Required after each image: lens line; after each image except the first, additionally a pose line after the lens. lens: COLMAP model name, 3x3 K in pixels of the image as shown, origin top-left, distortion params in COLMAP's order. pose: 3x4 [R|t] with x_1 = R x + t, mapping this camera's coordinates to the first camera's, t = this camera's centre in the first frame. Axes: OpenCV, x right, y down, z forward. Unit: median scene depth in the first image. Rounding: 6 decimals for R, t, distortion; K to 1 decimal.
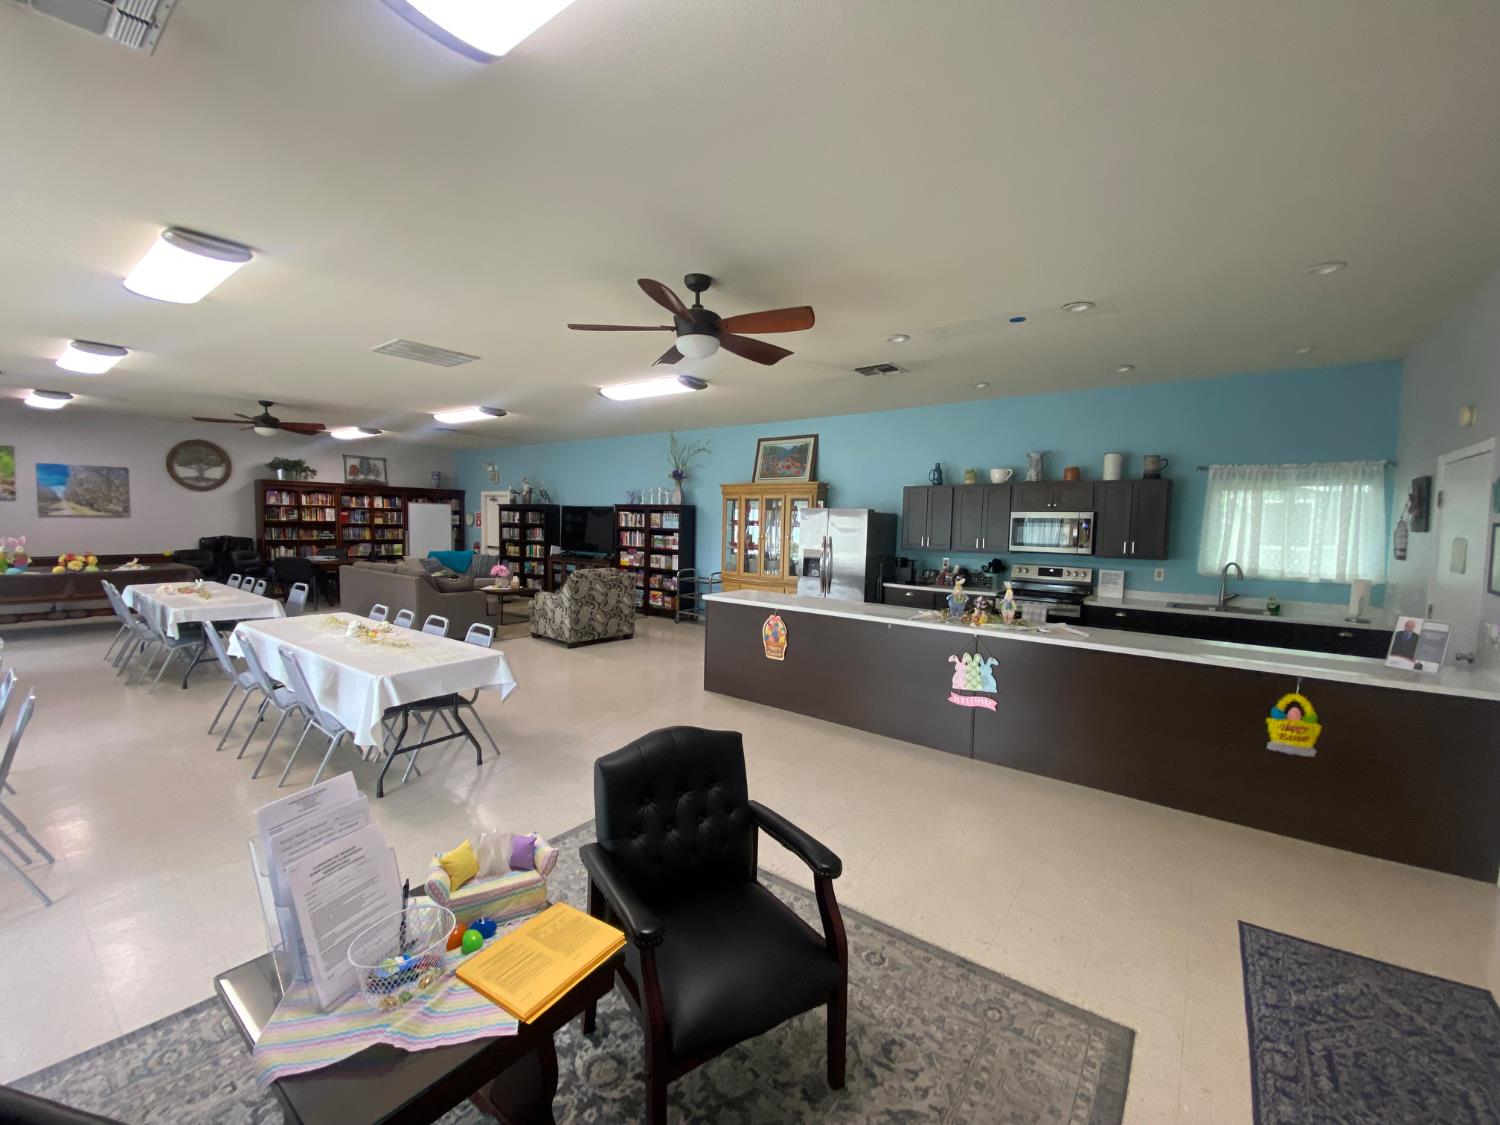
lens RADIAL K [[611.4, 0, 750.0], [0, 611.4, 568.5], [0, 0, 1]] dist [0.051045, -0.040353]
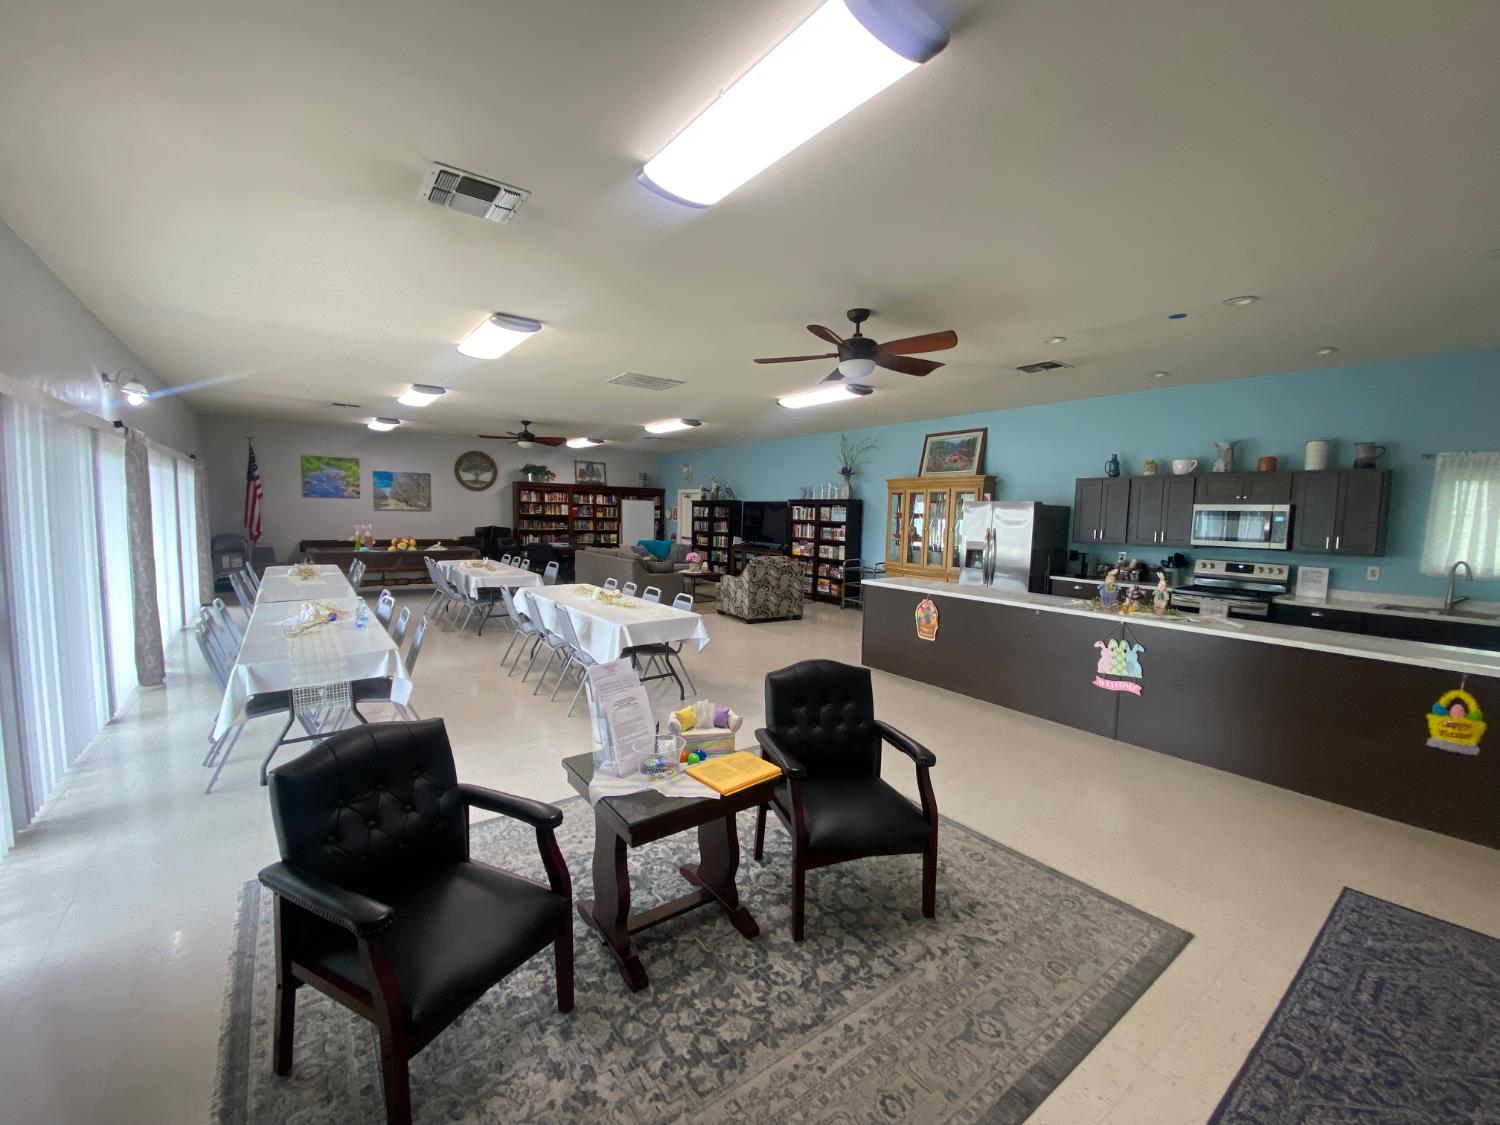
lens RADIAL K [[611.4, 0, 750.0], [0, 611.4, 568.5], [0, 0, 1]] dist [0.051045, -0.040353]
pose [[0.960099, 0.024546, -0.278581, 0.034504], [-0.021898, 0.999681, 0.012612, 0.011620], [0.278802, -0.006008, 0.960330, -0.125231]]
